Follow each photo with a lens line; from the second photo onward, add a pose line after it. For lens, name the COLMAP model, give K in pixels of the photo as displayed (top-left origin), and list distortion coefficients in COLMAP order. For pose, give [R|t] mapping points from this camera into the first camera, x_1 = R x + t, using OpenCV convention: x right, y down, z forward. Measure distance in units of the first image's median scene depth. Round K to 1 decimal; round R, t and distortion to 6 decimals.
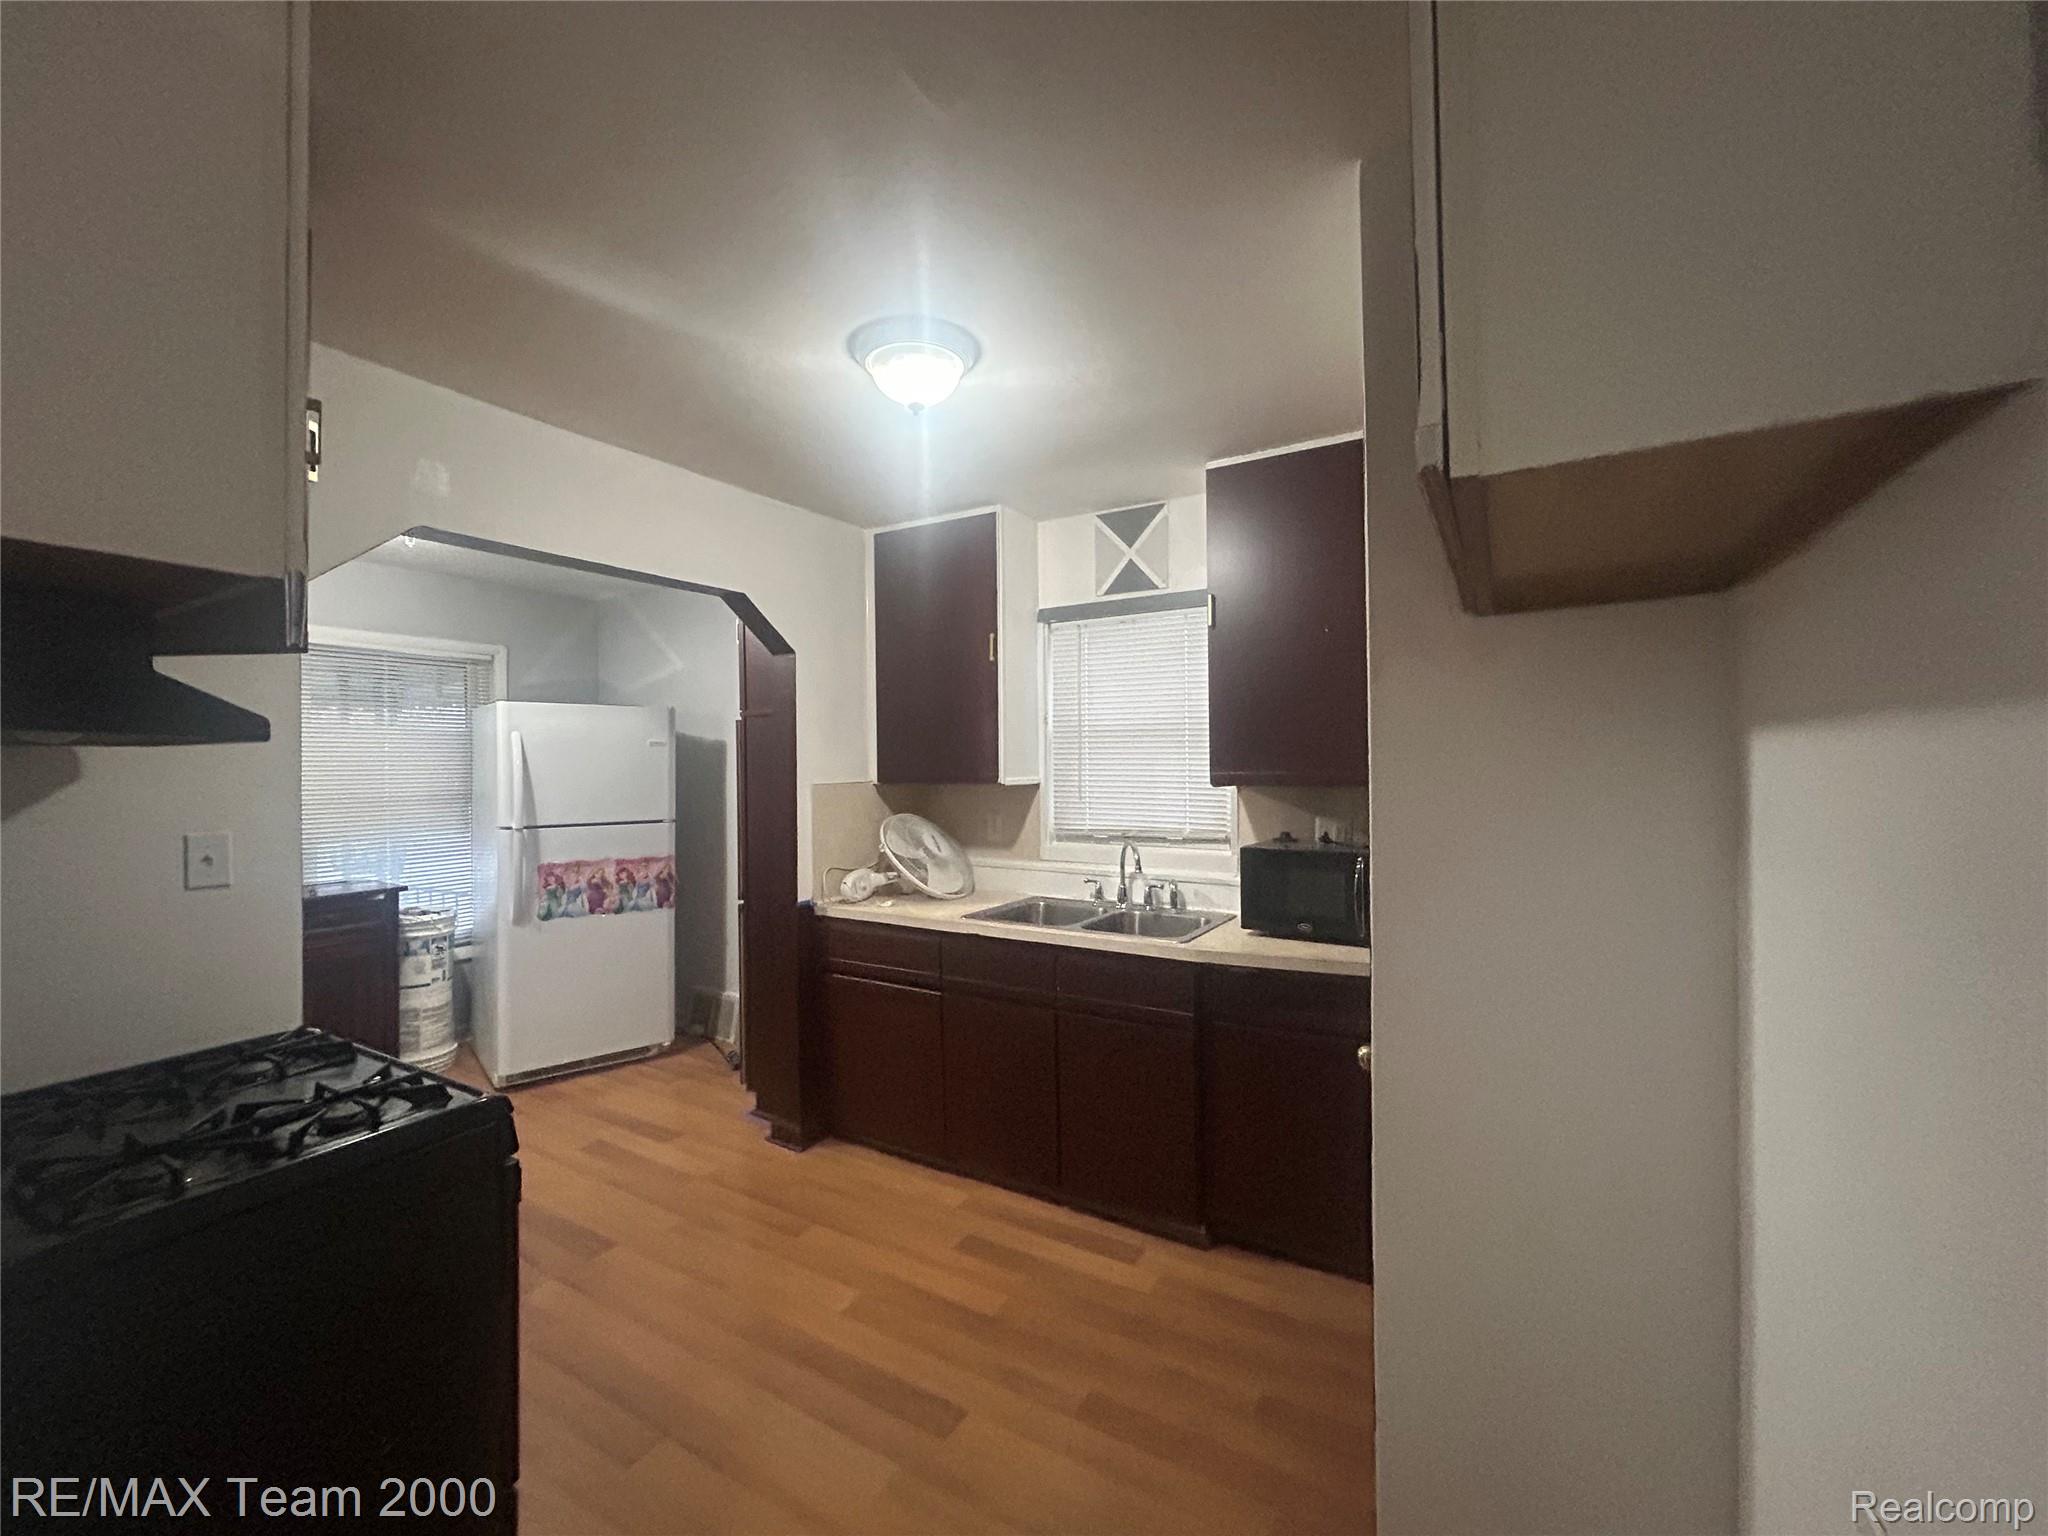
lens RADIAL K [[829.1, 0, 1011.9], [0, 829.1, 759.5], [0, 0, 1]] dist [-0.000193, 0.000732]
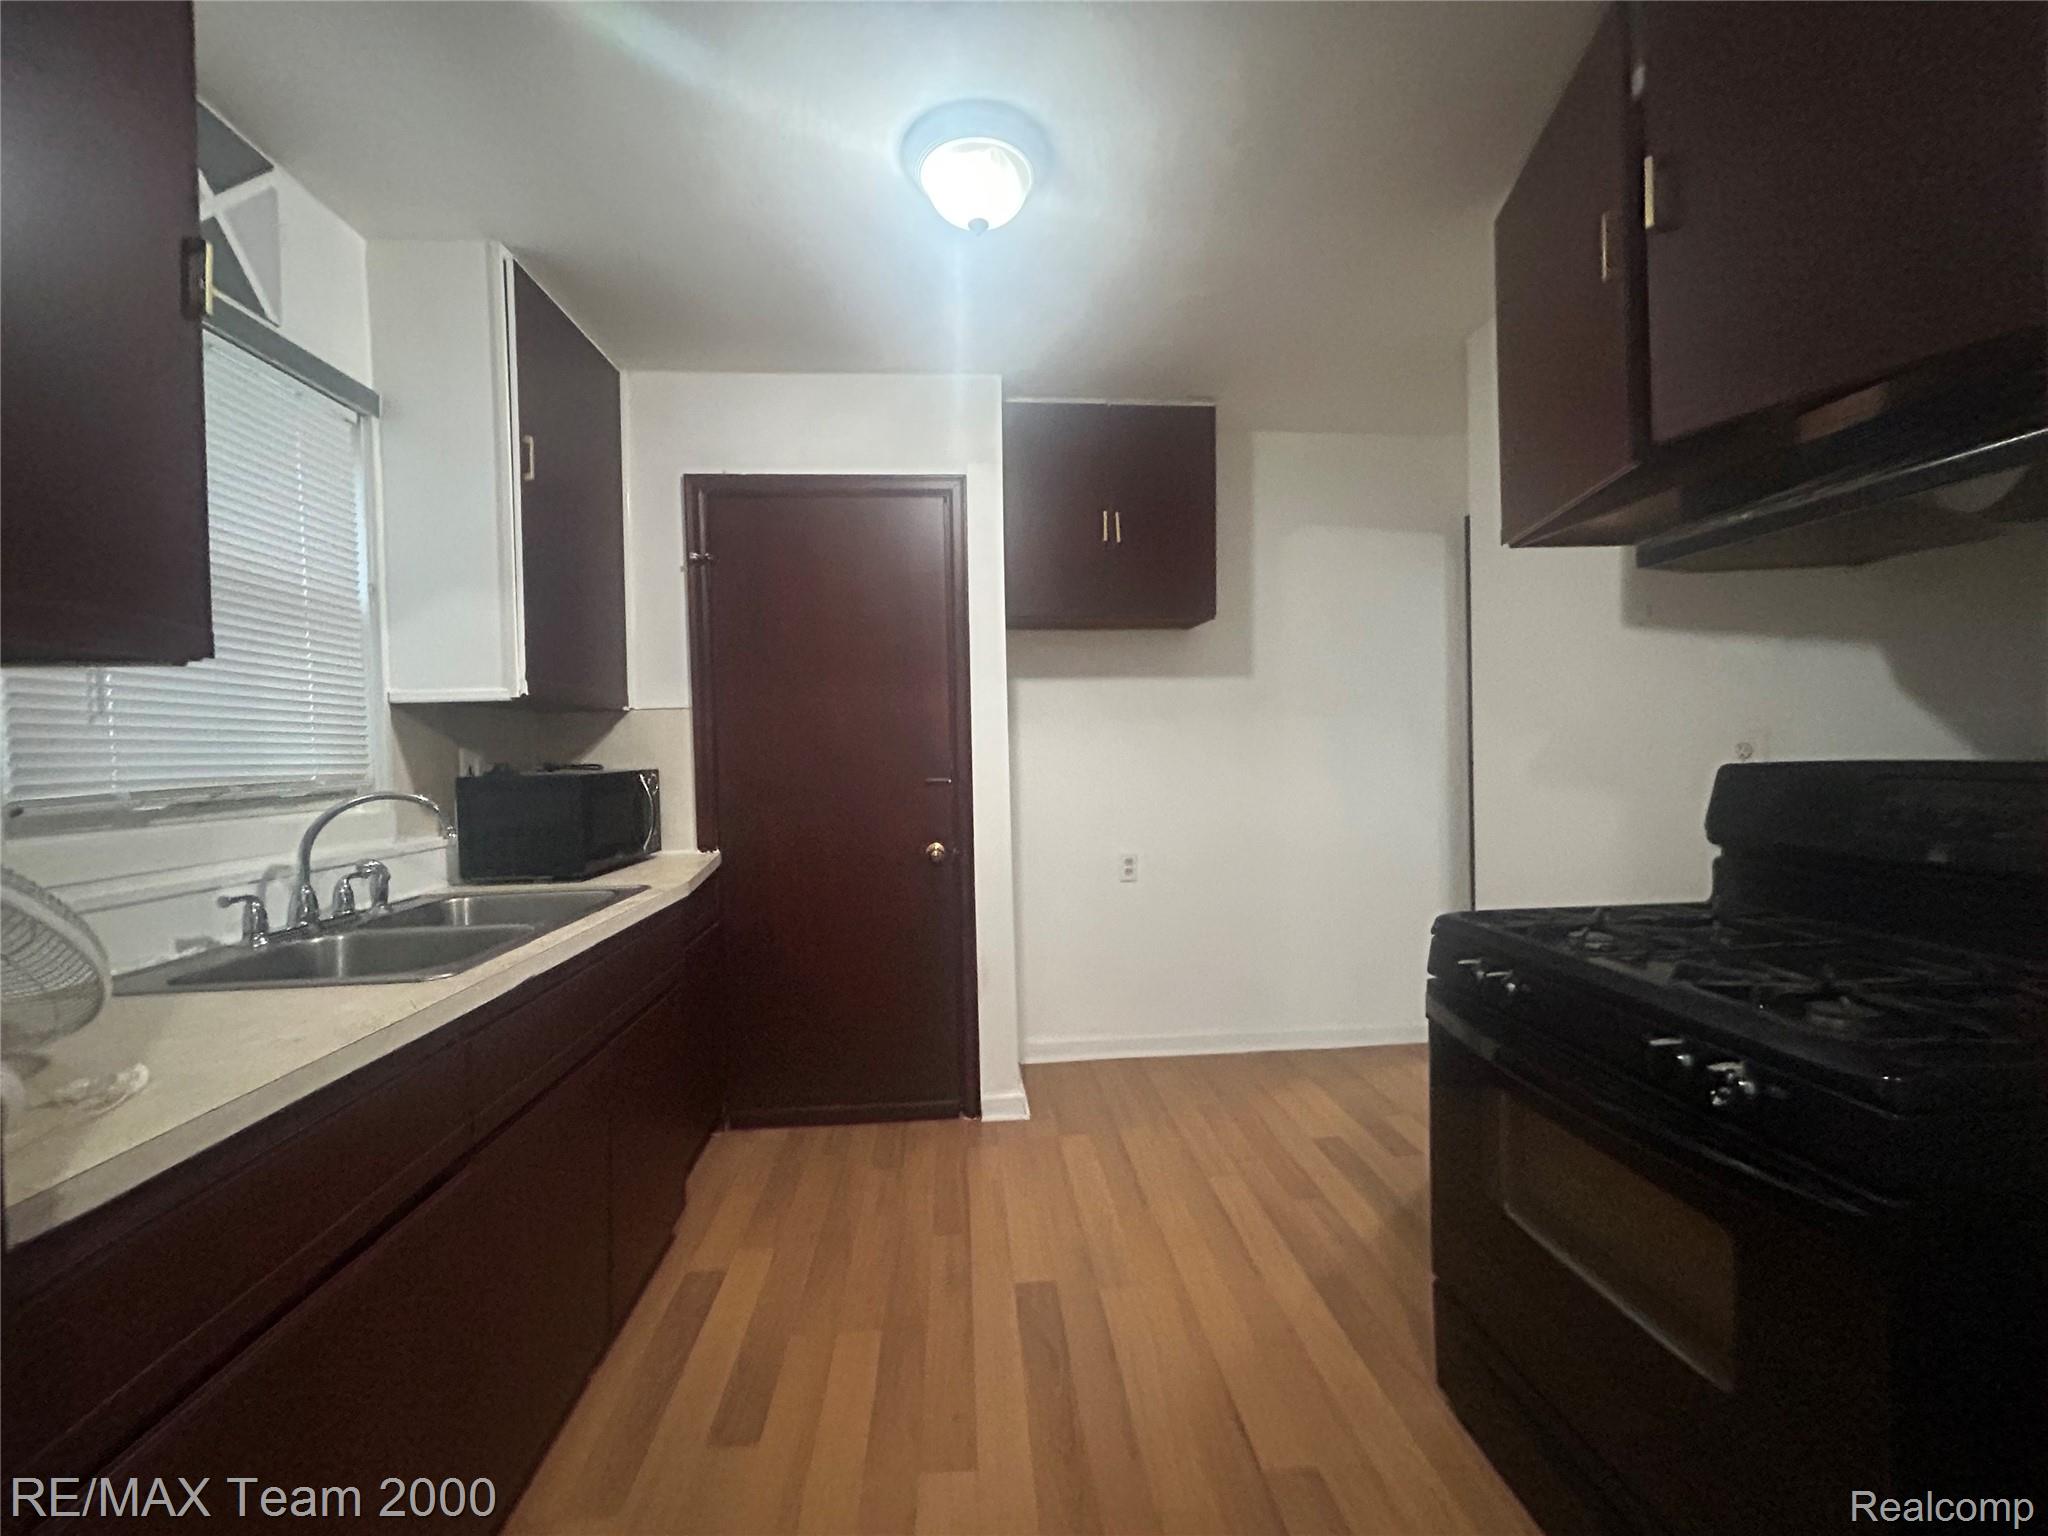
lens RADIAL K [[829.1, 0, 1022.6], [0, 829.1, 766.7], [0, 0, 1]] dist [-0.000193, 0.000732]
pose [[-0.580089, 0.001487, 0.814551, -0.428870], [0.016195, 0.999822, 0.009708, 0.063637], [-0.814392, 0.018824, -0.580010, 0.754104]]
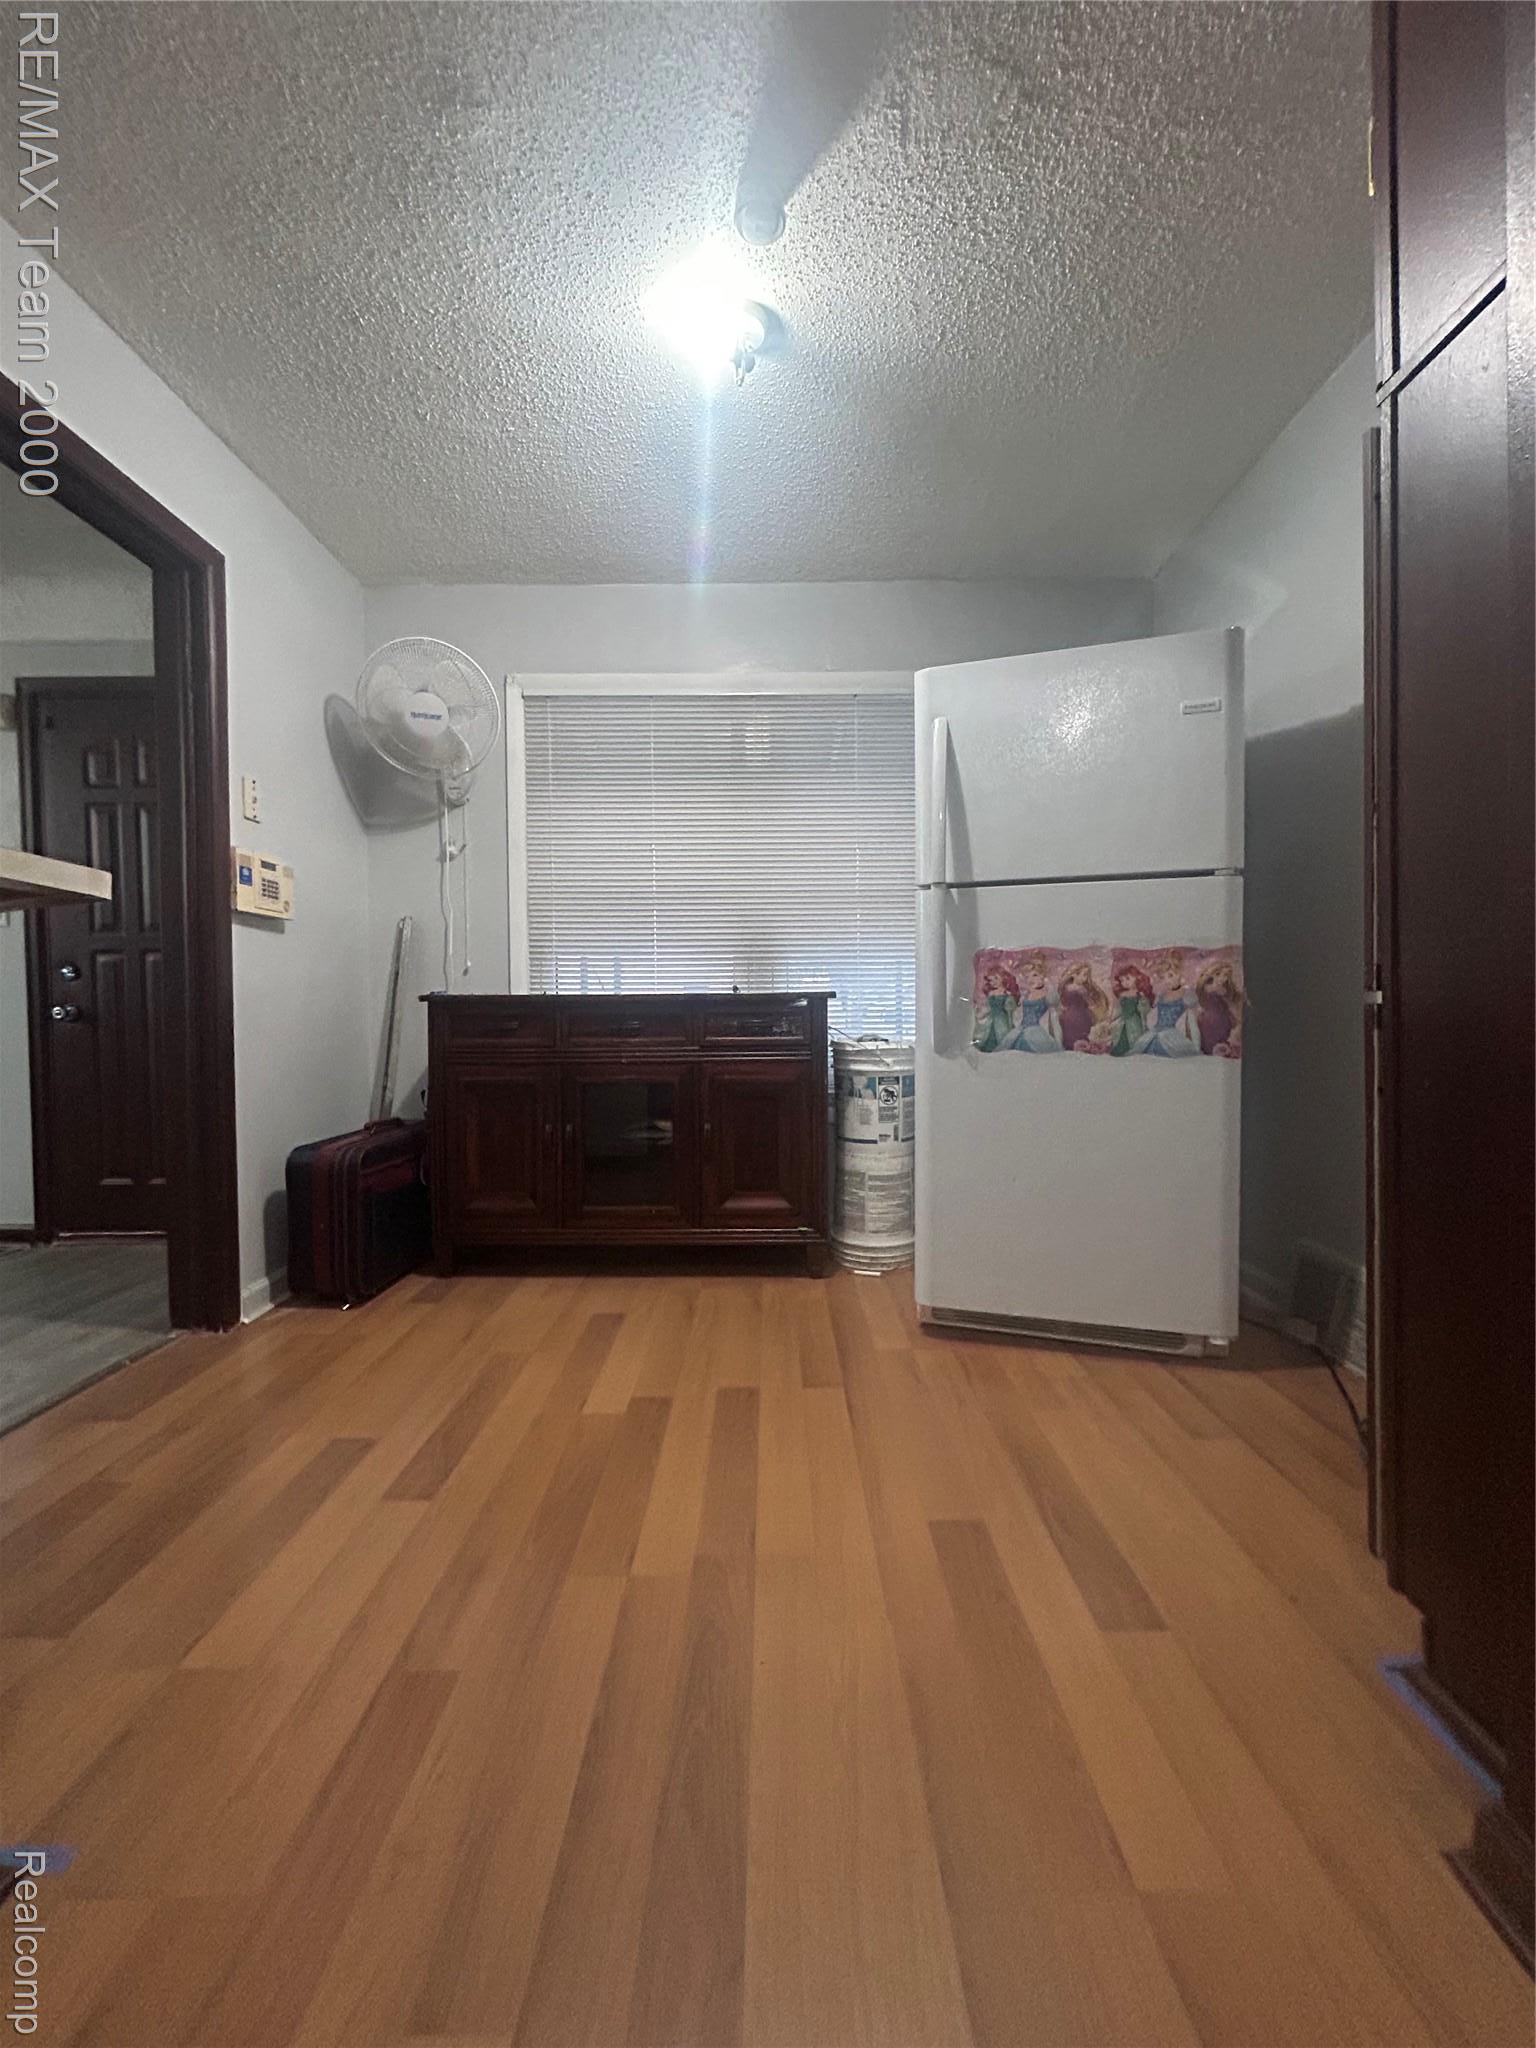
lens RADIAL K [[829.1, 0, 775.5], [0, 829.1, 1021.9], [0, 0, 1]] dist [-0.000193, 0.000732]
pose [[0.524555, 0.013847, -0.851264, -0.156541], [0.006219, 0.999779, 0.020095, 0.157409], [0.851354, -0.015835, 0.524353, 0.569442]]
